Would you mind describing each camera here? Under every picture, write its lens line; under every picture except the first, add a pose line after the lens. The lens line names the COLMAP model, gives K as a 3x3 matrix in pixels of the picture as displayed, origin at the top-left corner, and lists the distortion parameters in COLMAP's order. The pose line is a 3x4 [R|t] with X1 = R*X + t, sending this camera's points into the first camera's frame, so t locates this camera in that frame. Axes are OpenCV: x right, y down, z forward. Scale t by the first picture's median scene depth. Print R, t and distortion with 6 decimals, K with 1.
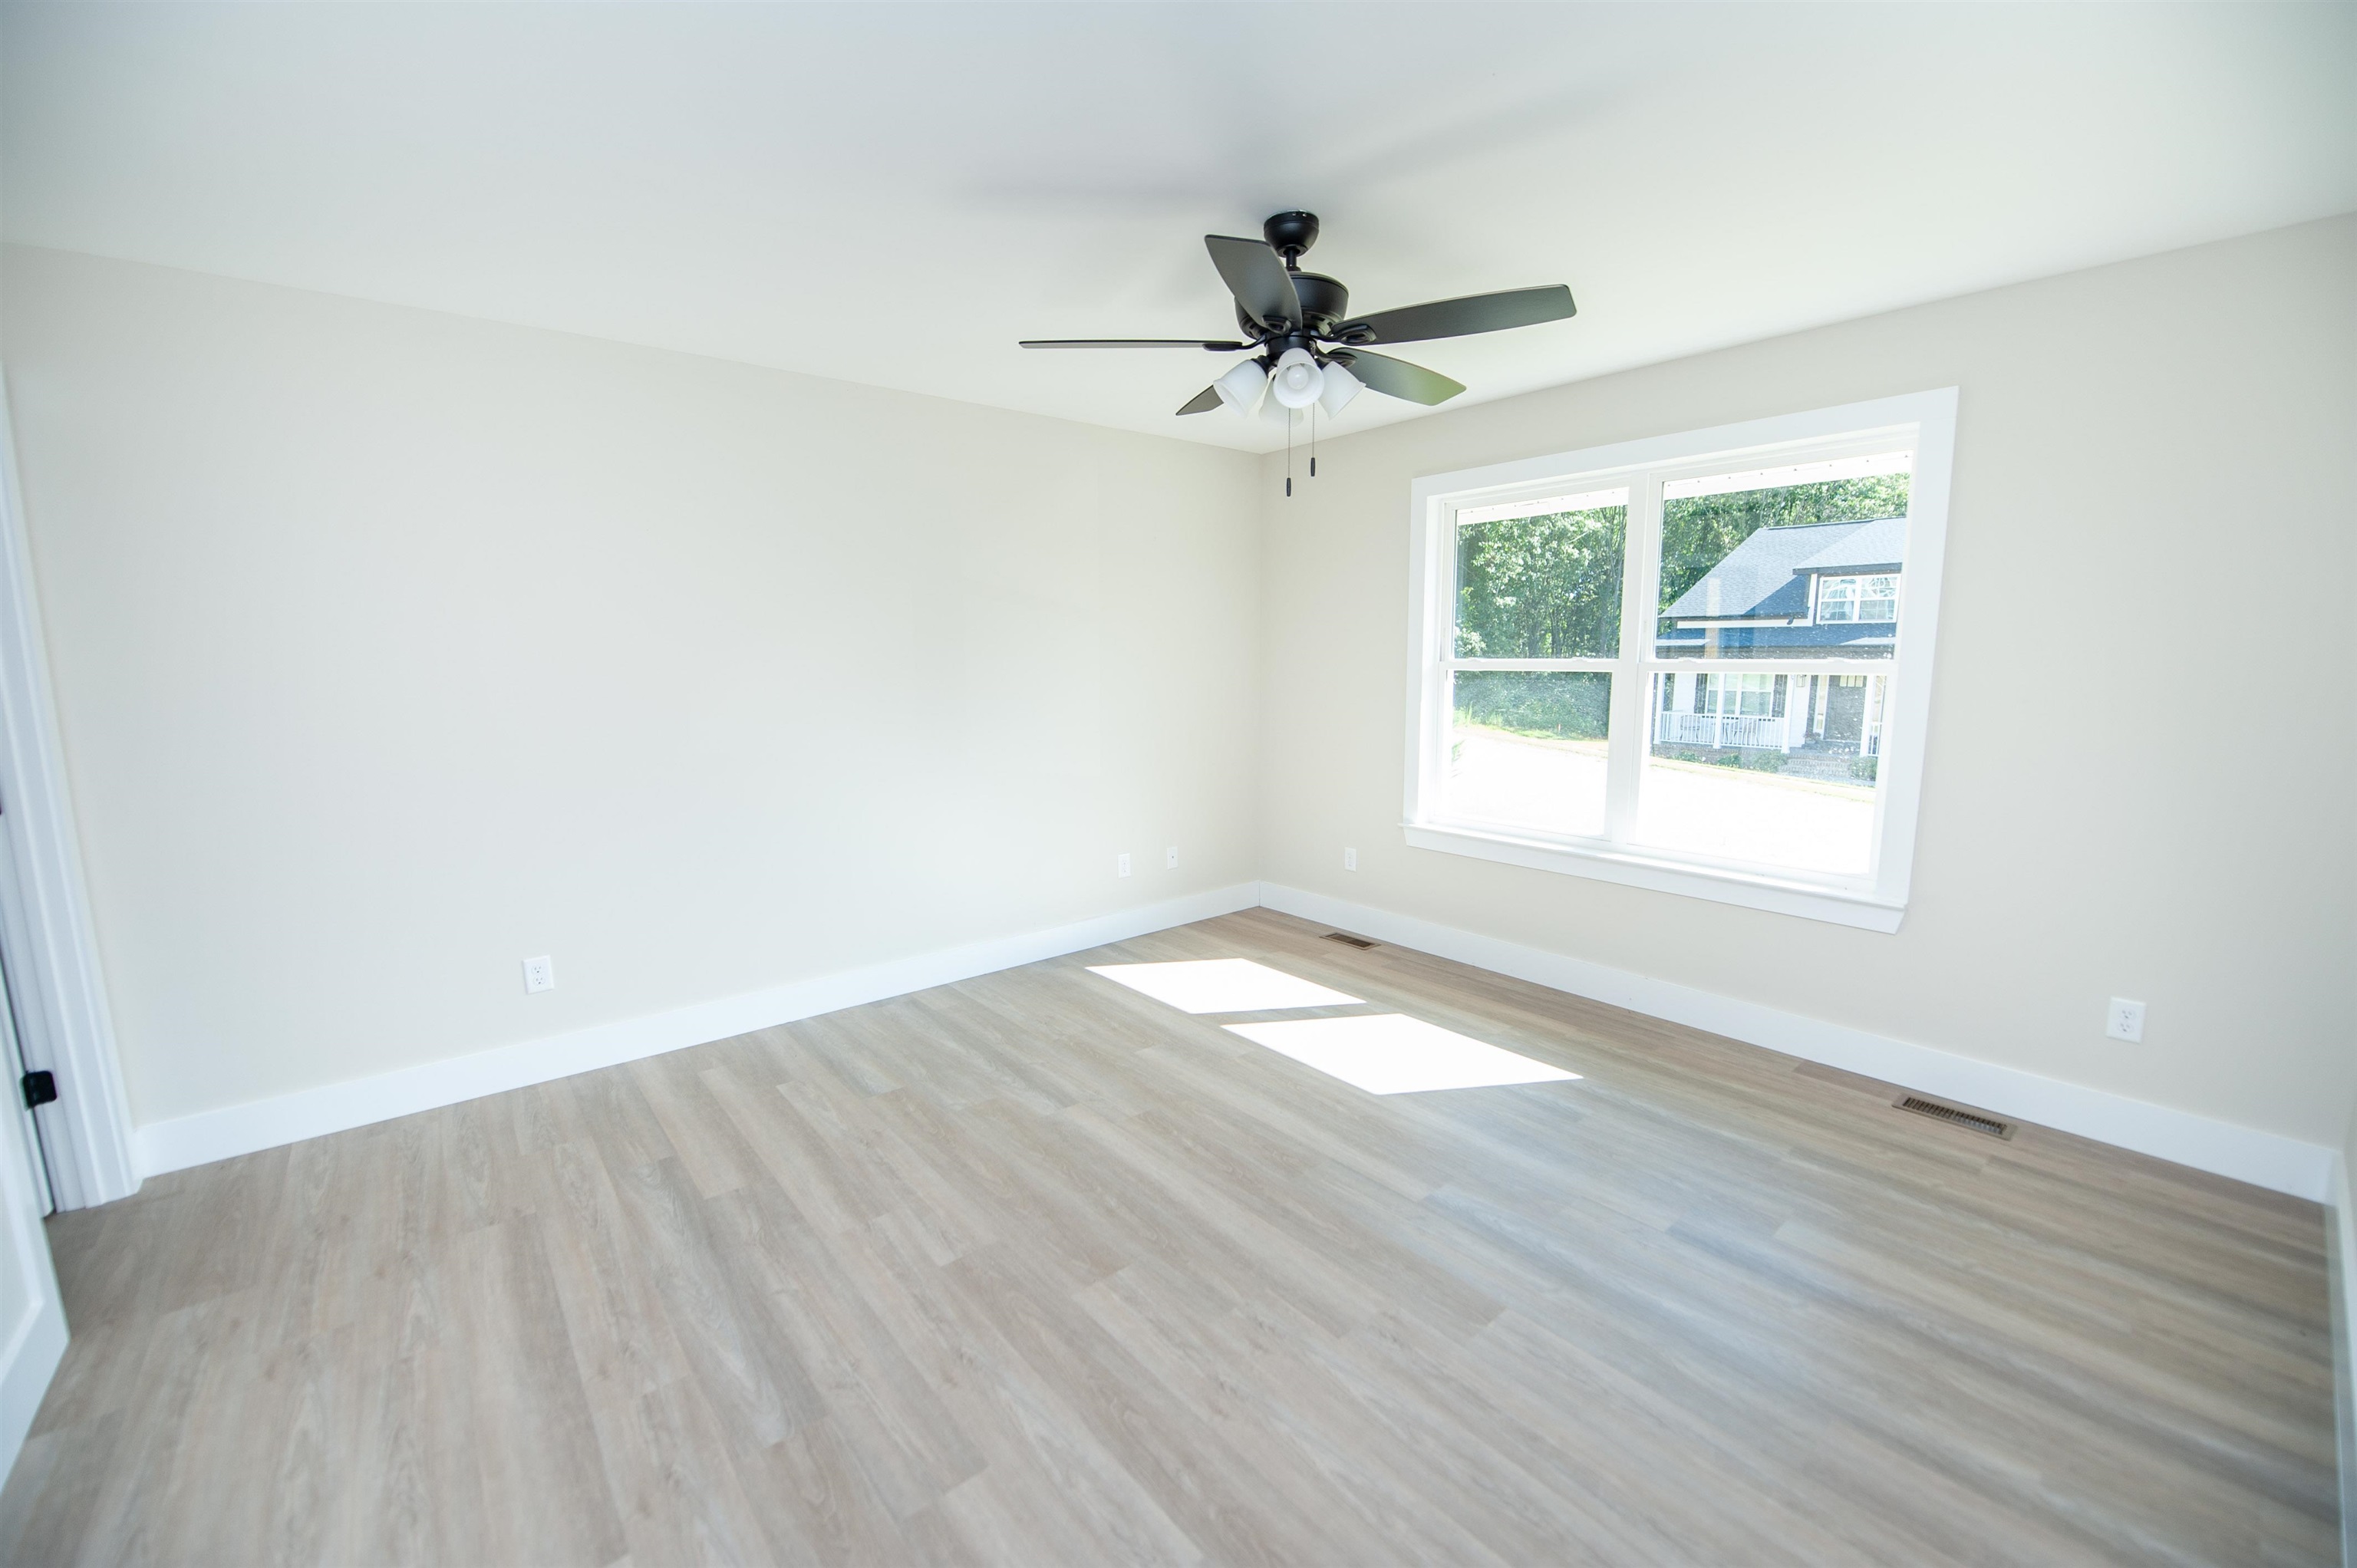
lens RADIAL K [[954.9, 0, 1186.8], [0, 954.9, 792.2], [0, 0, 1]] dist [-0.016171, -0.002917]
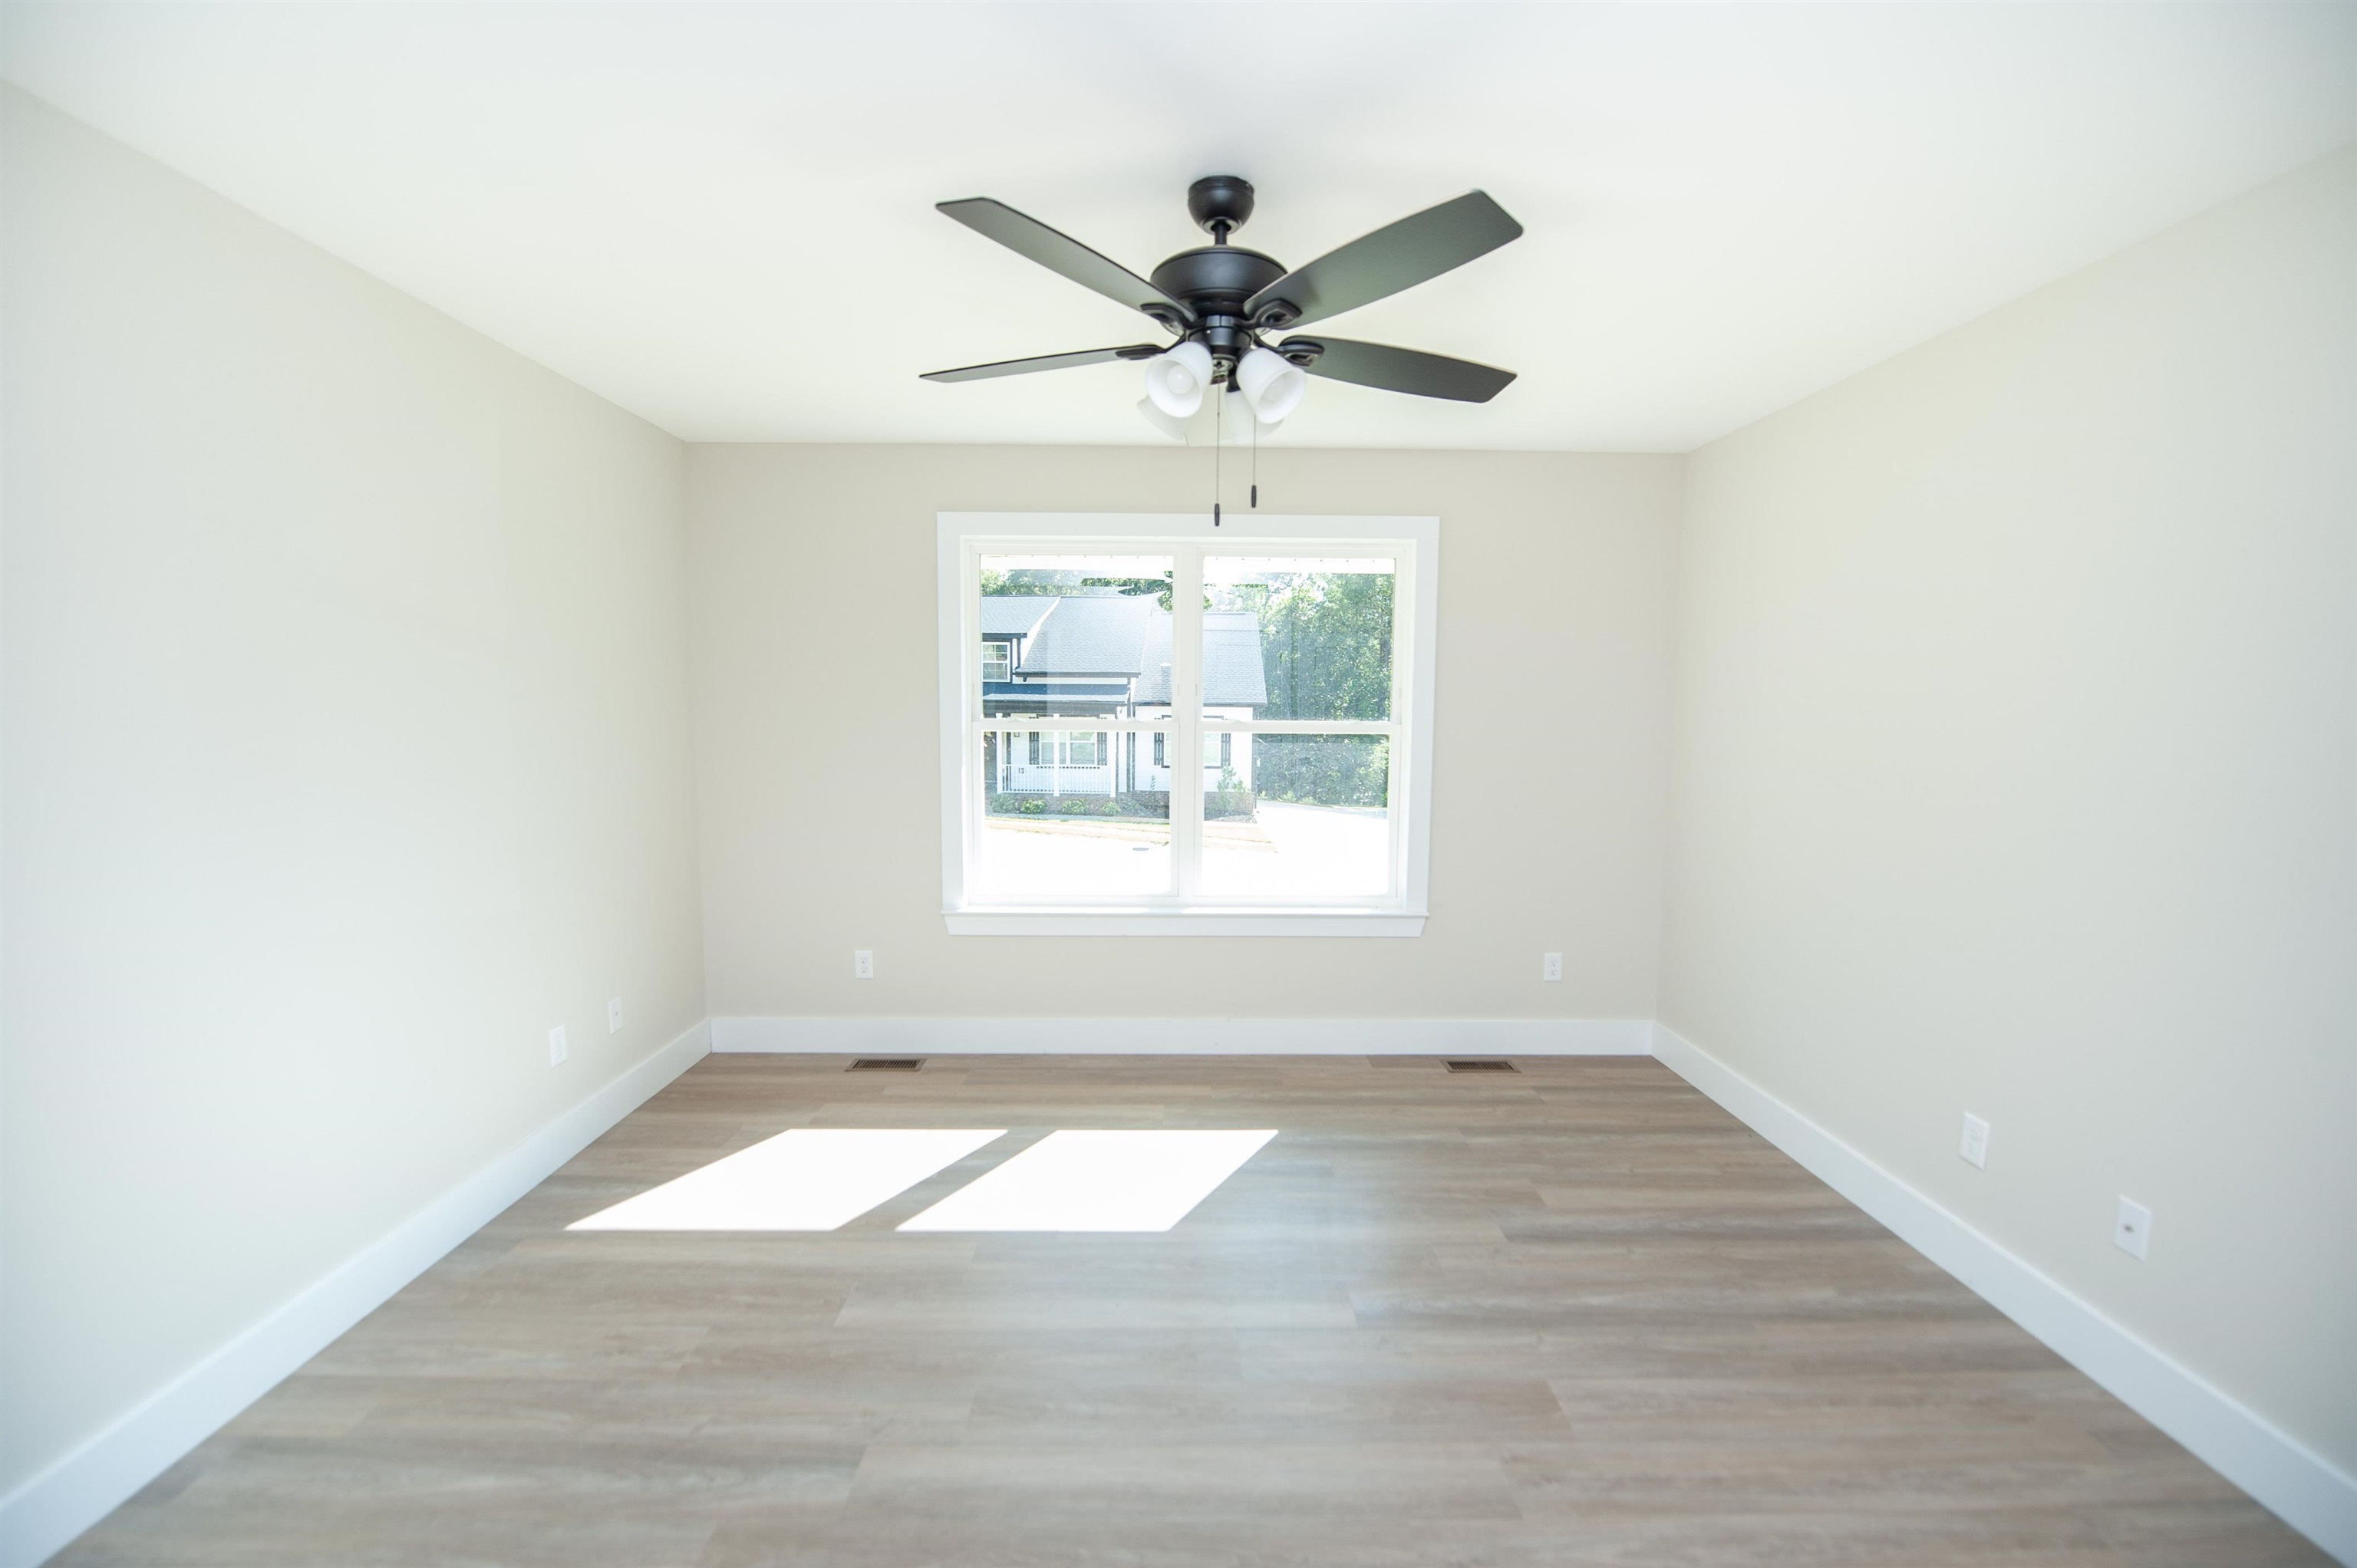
lens RADIAL K [[952.5, 0, 1174.1], [0, 952.5, 830.8], [0, 0, 1]] dist [-0.017795, -0.004062]
pose [[0.628079, -0.091544, 0.772746, -0.456225], [0.099795, 0.994332, 0.036682, -0.075030], [-0.771724, 0.054077, 0.633654, 0.481476]]
